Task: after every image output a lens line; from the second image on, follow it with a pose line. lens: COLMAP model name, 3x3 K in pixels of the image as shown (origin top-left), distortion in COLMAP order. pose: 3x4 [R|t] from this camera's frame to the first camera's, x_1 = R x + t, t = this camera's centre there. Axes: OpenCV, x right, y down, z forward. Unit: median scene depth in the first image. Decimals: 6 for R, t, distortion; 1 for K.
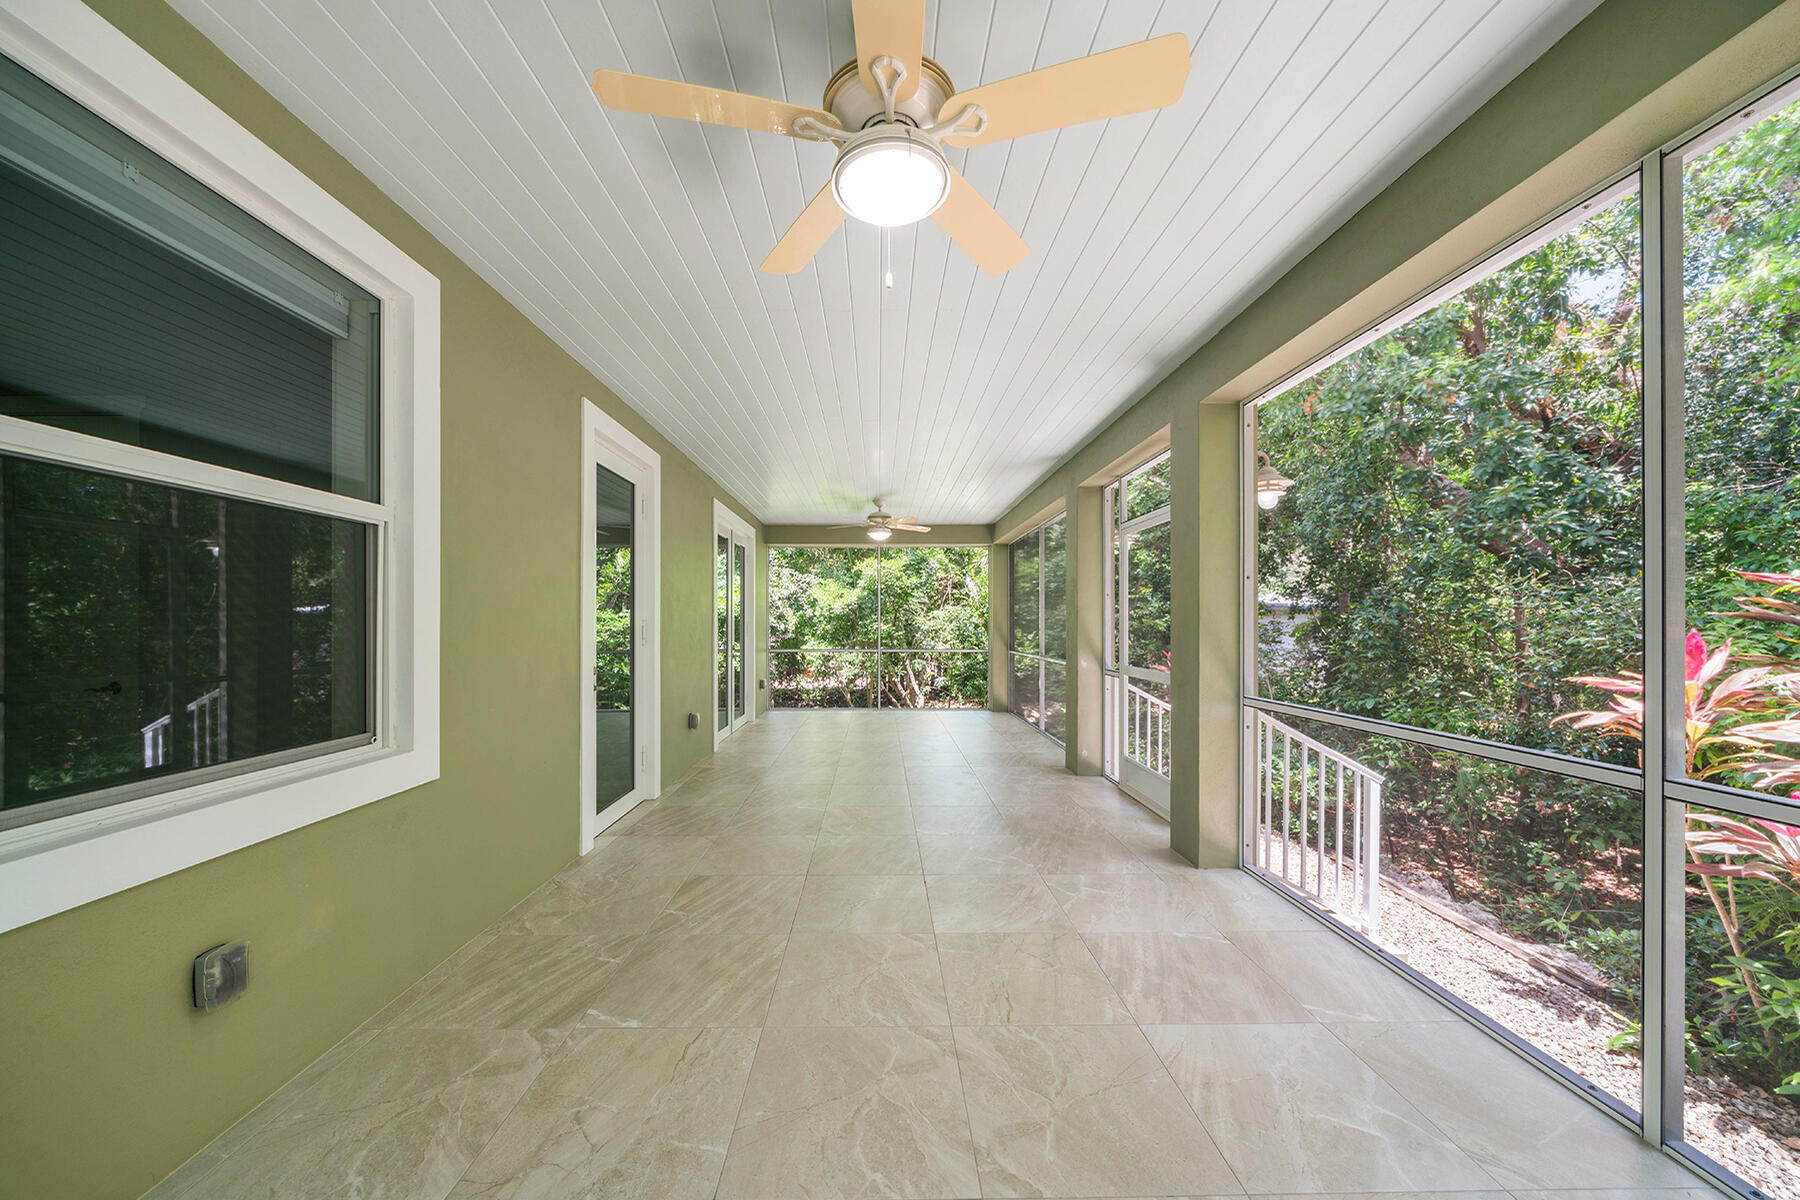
lens RADIAL K [[620.9, 0, 887.6], [0, 620.9, 628.0], [0, 0, 1]] dist [-0.002391, -0.000354]
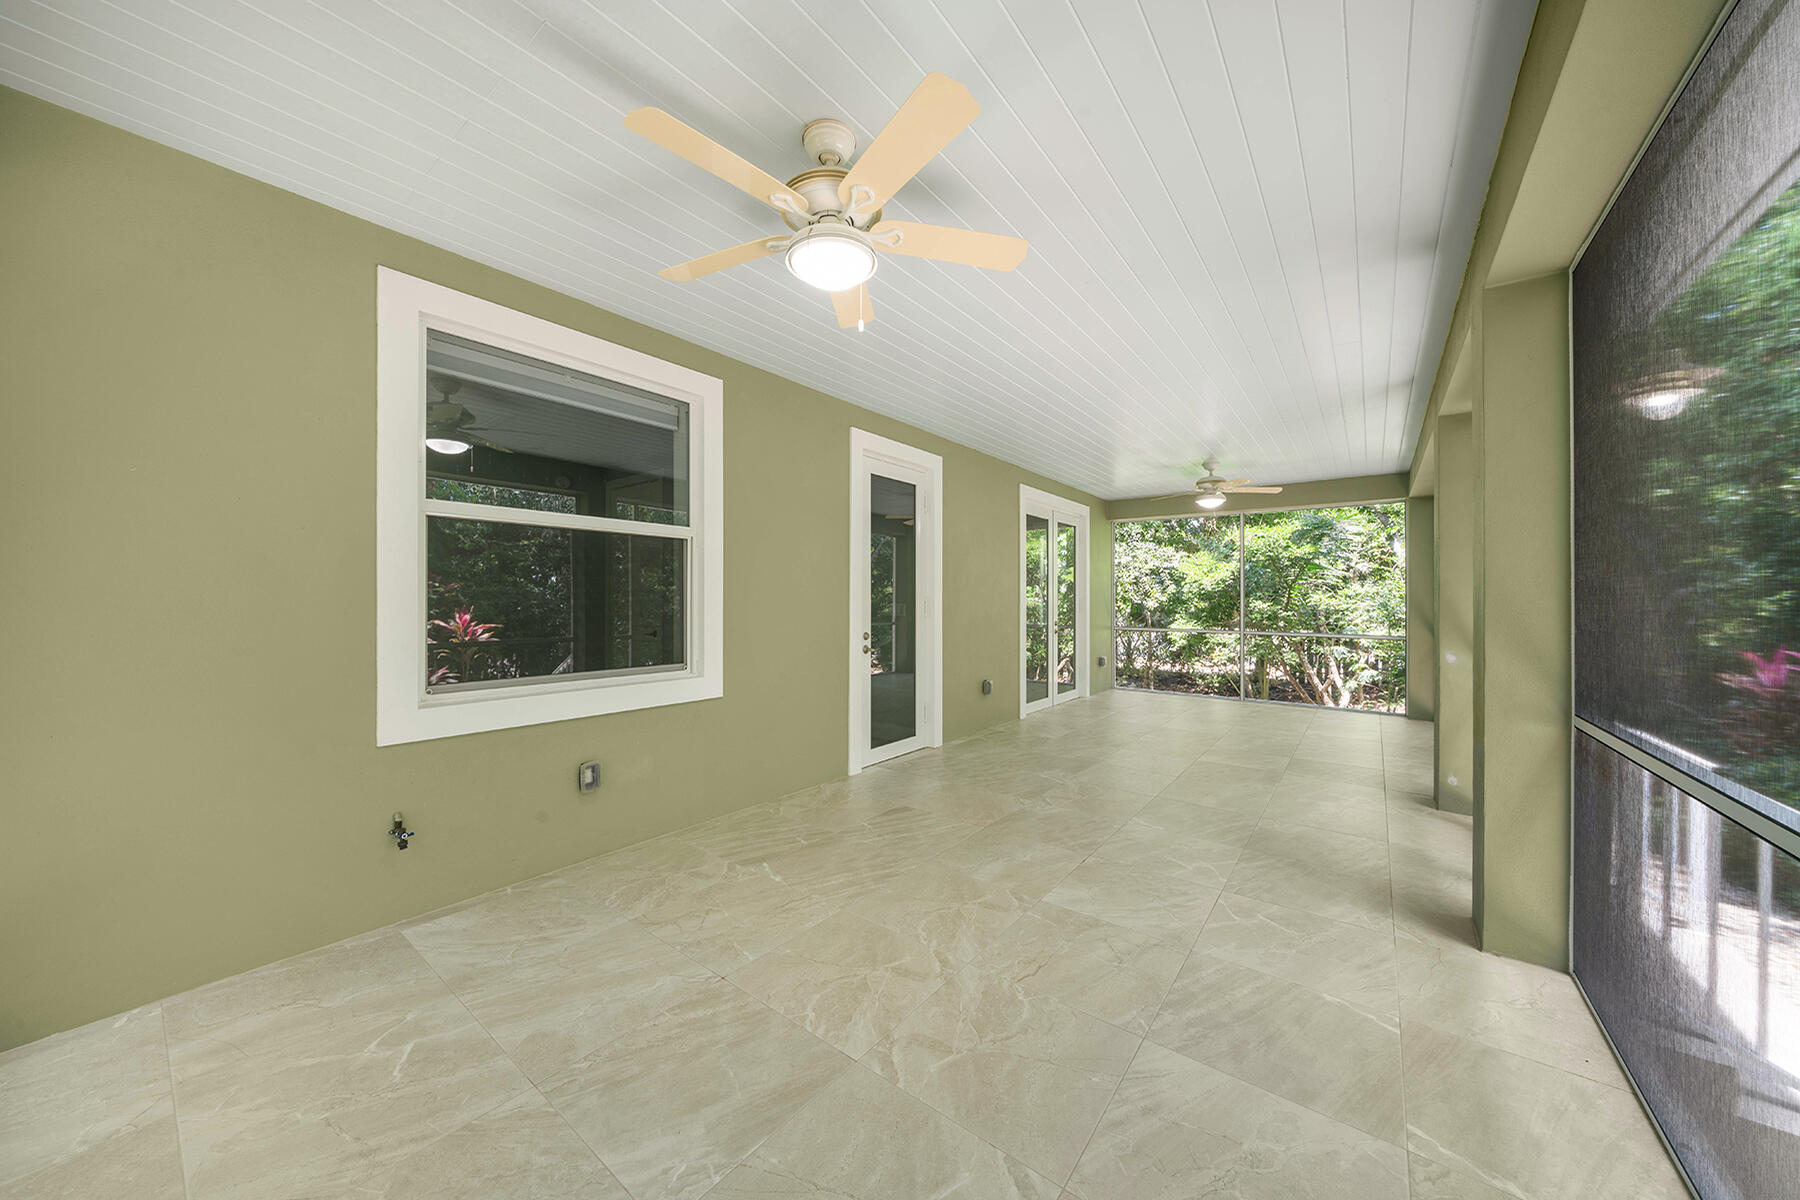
lens RADIAL K [[620.9, 0, 885.5], [0, 620.9, 603.8], [0, 0, 1]] dist [-0.002391, -0.000354]
pose [[0.776956, 0.009986, -0.629475, 0.360881], [-0.011151, 0.999936, 0.002099, -0.000264], [0.629456, 0.005389, 0.777018, 0.023079]]
